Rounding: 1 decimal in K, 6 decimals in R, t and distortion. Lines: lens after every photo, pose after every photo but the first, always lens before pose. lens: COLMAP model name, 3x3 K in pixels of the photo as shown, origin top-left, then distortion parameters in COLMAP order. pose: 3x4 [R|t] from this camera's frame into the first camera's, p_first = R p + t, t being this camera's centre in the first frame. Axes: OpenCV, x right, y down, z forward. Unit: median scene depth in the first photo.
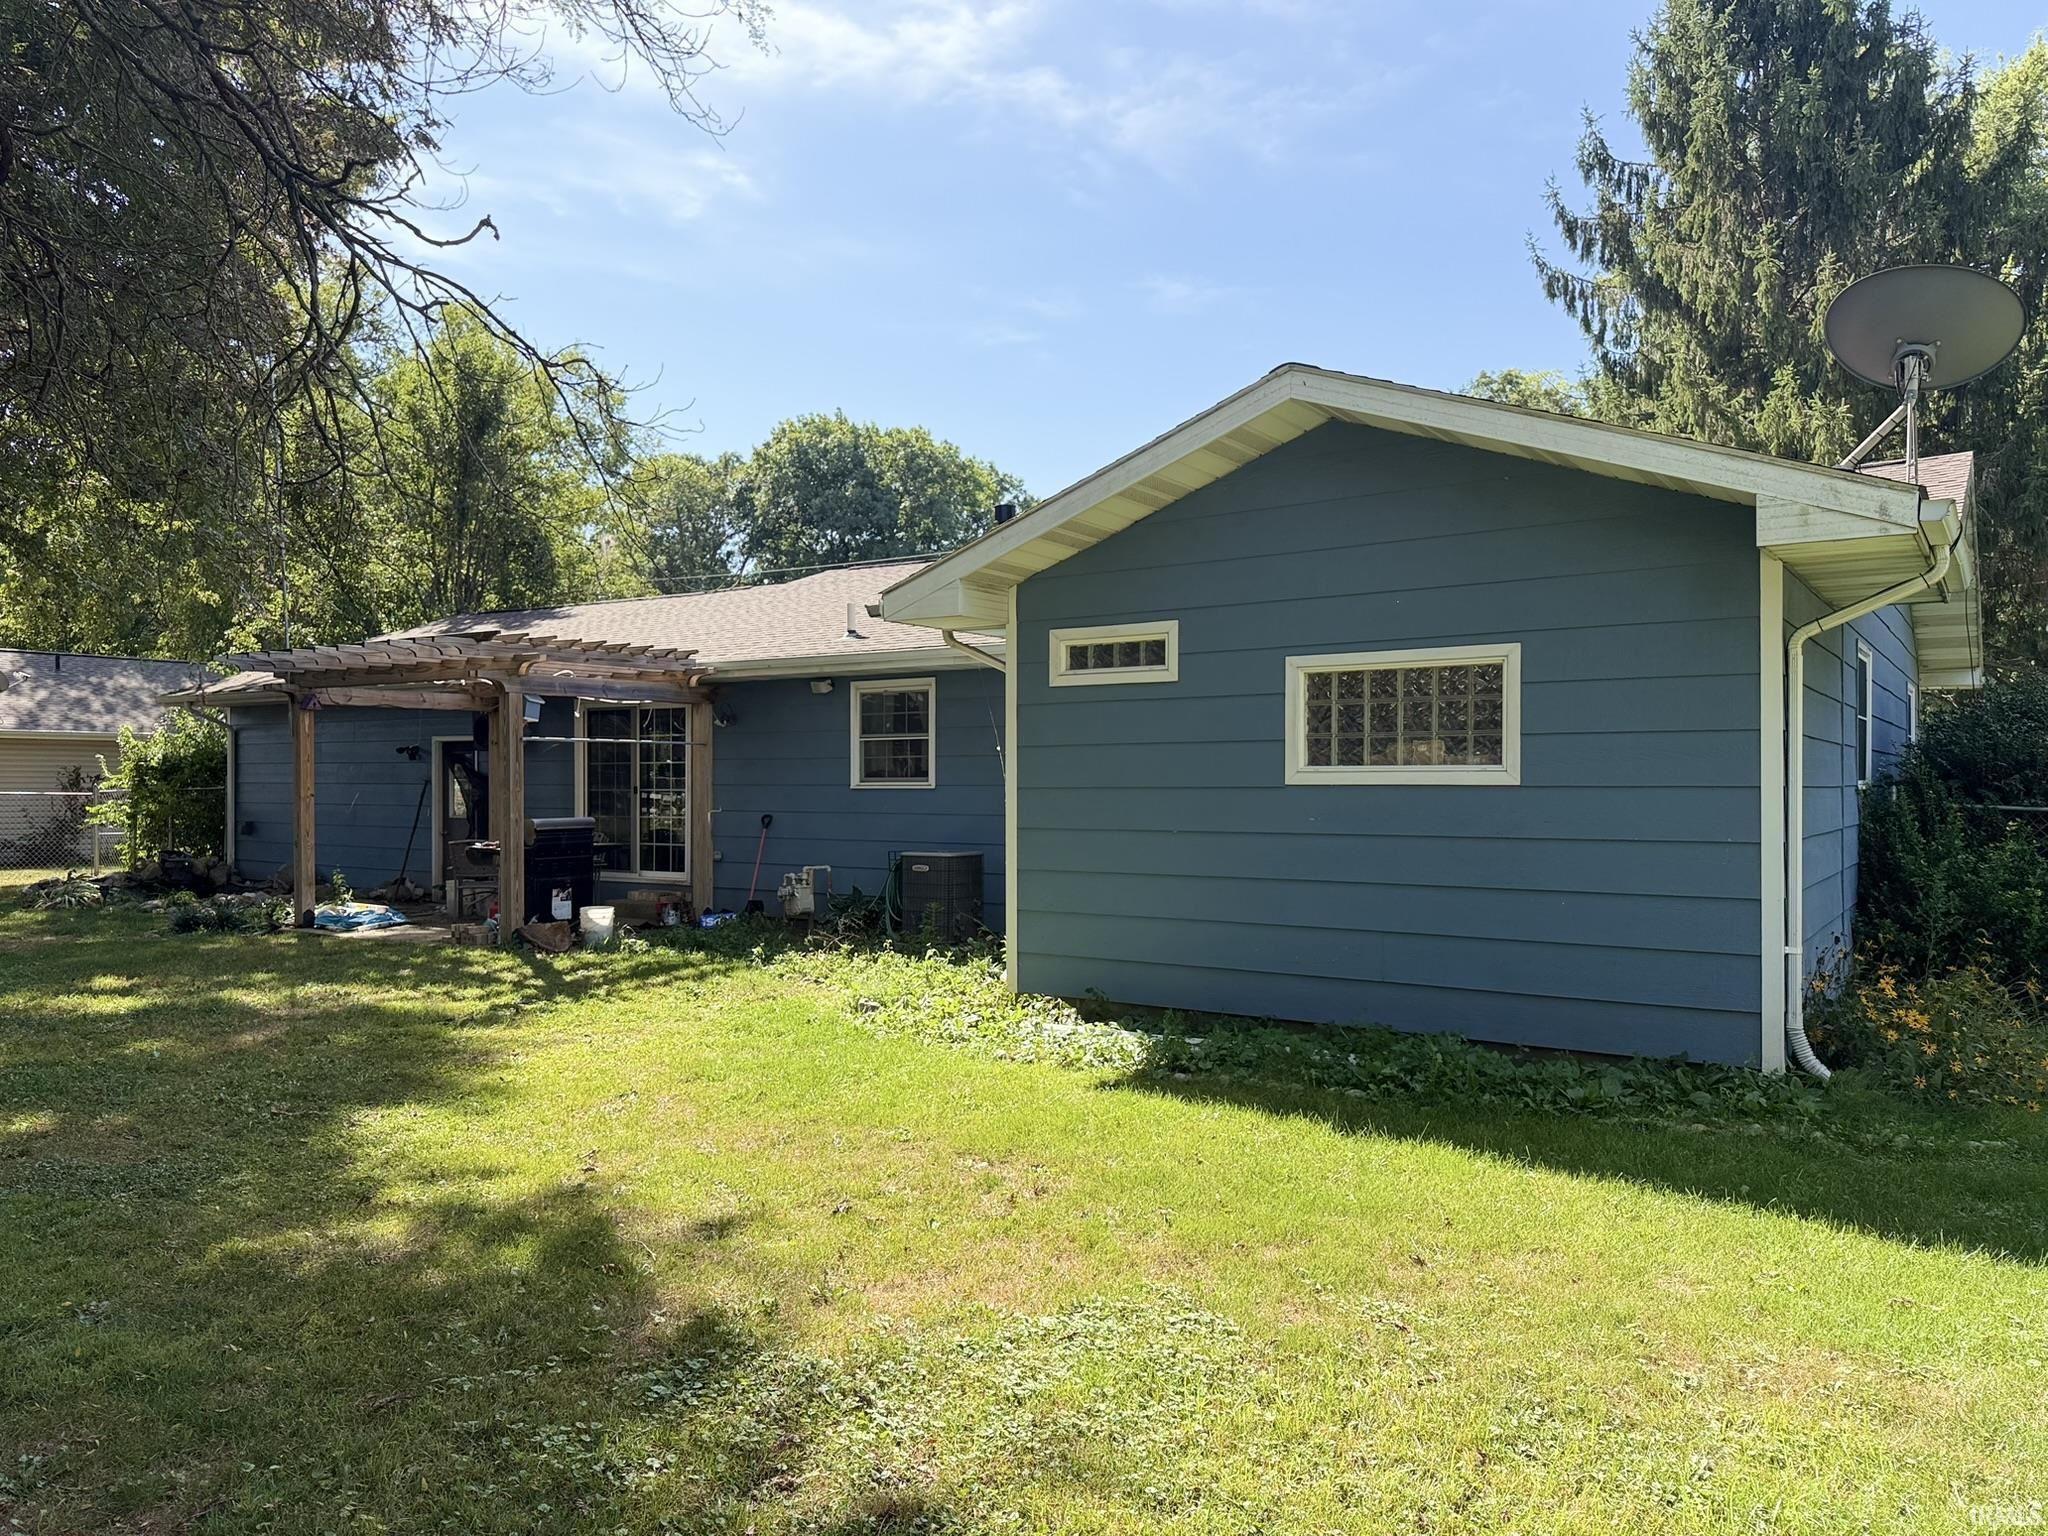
lens RADIAL K [[1429.7, 0, 1022.0], [0, 1429.7, 783.4], [0, 0, 1]] dist [0.100885, -0.131987]
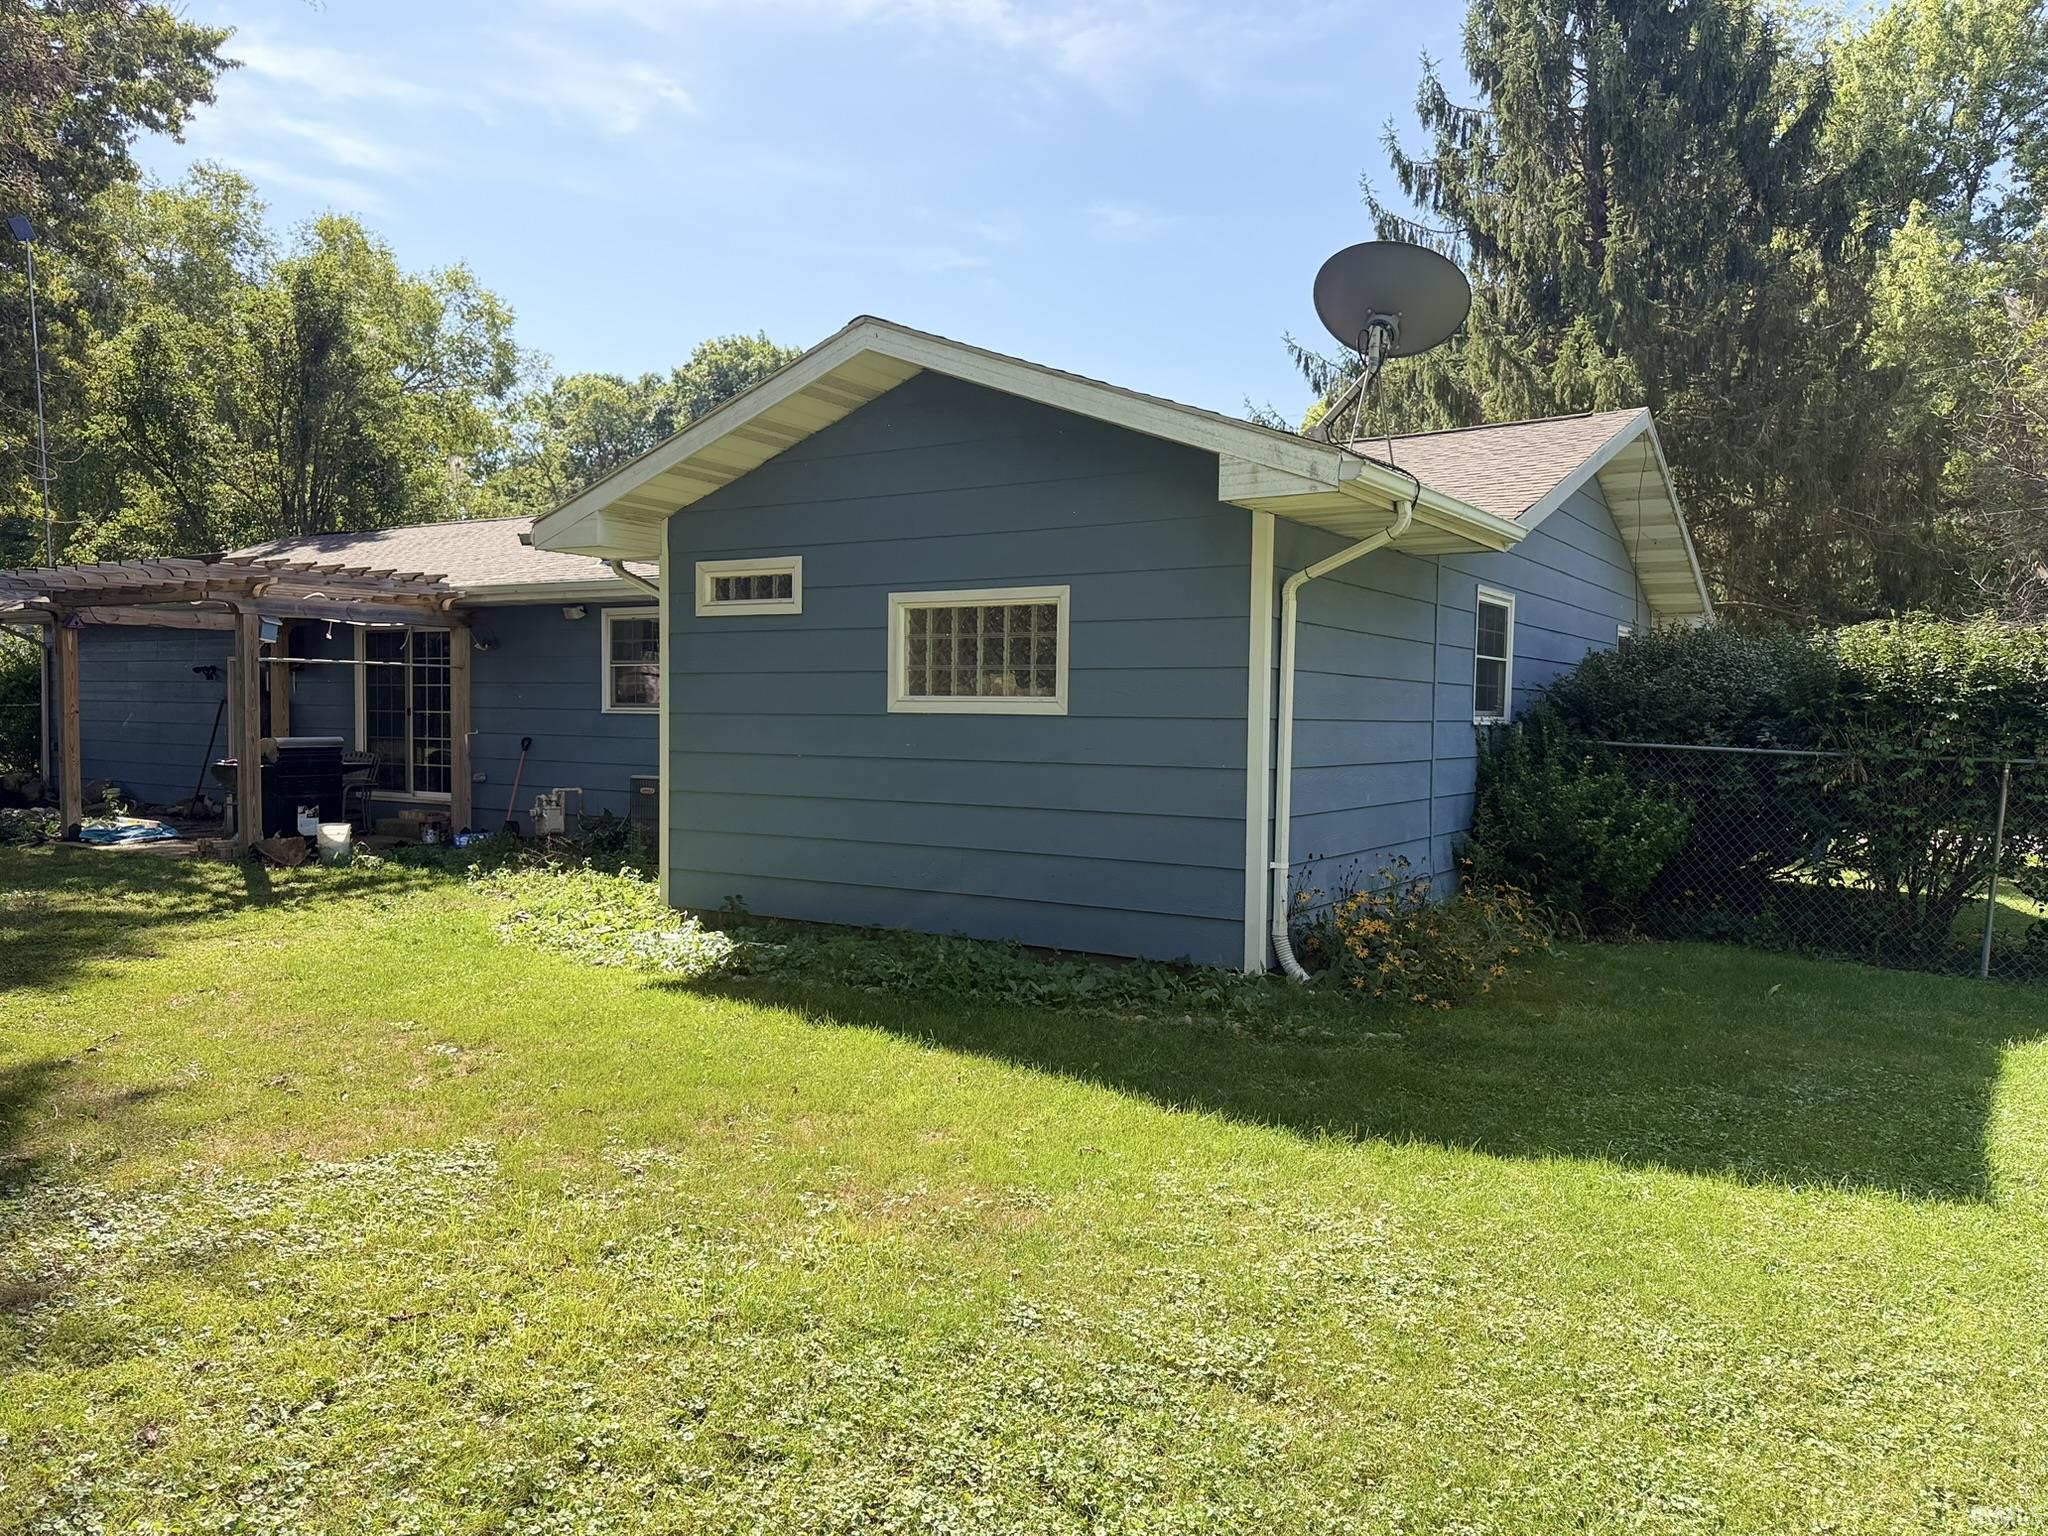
lens RADIAL K [[1433.1, 0, 1024.0], [0, 1433.1, 768.0], [0, 0, 1]] dist [0.070458, -0.098735]
pose [[0.999491, 0.011992, 0.029578, 0.155100], [-0.013107, 0.999200, 0.037795, 0.000234], [-0.029101, -0.038164, 0.998848, -0.044015]]
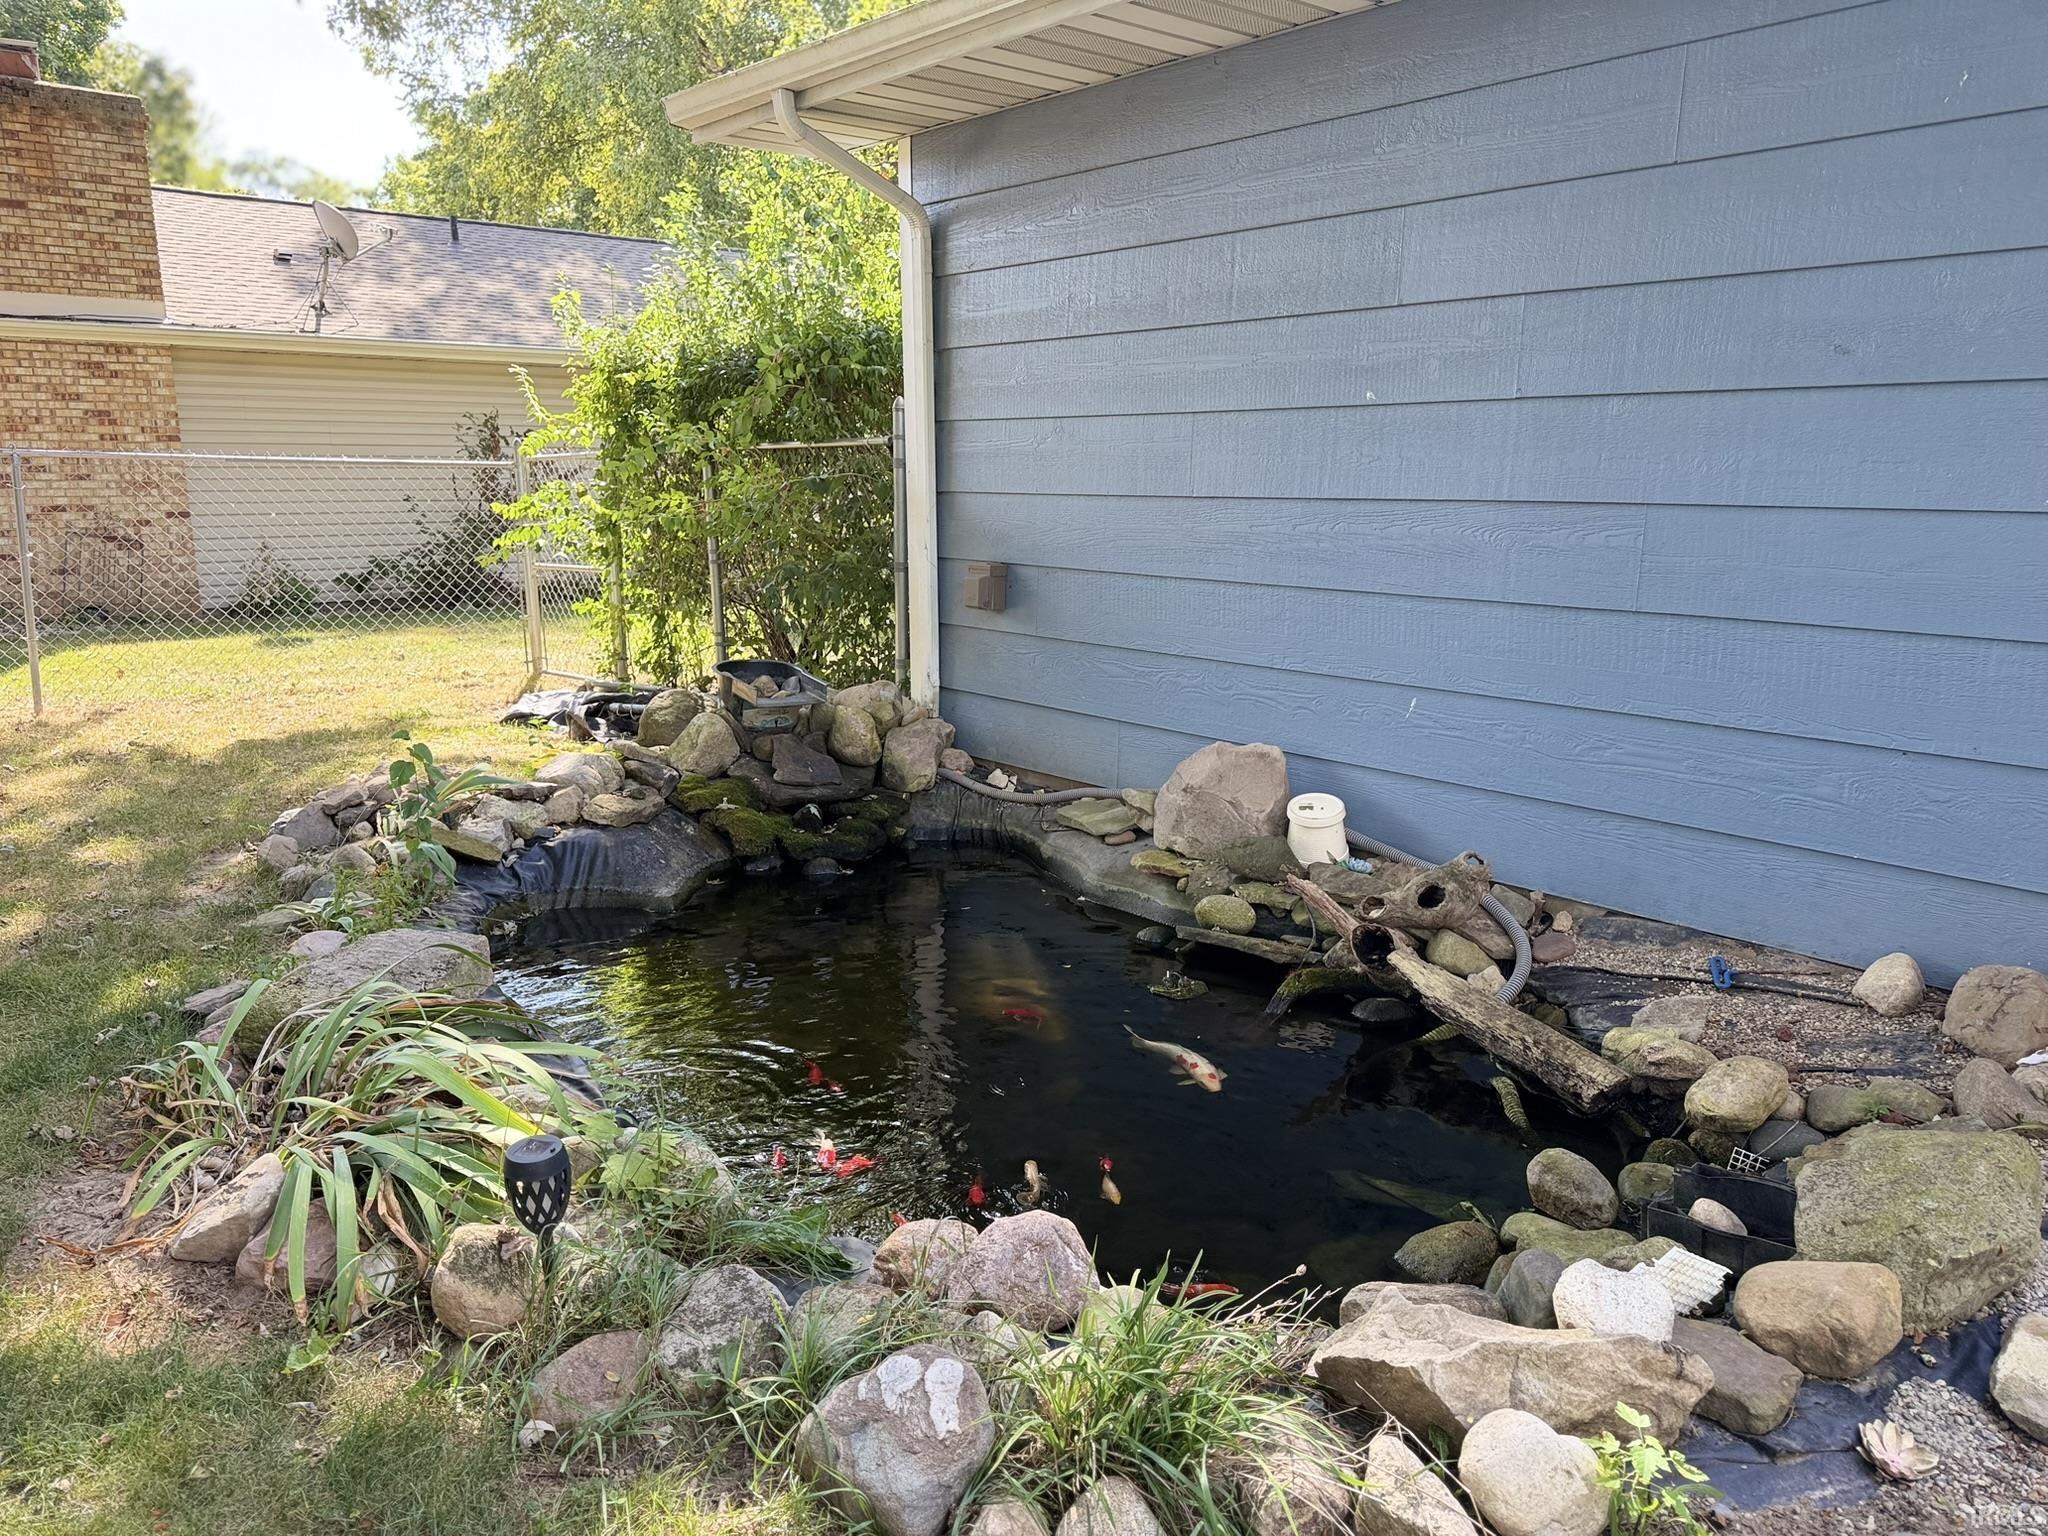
lens RADIAL K [[1429.7, 0, 1022.0], [0, 1429.7, 783.4], [0, 0, 1]] dist [0.100885, -0.131987]
pose [[0.966015, 0.055170, -0.252530, -0.633812], [-0.000969, 0.977723, 0.209895, 0.014650], [0.258485, -0.202517, 0.944549, 1.023188]]
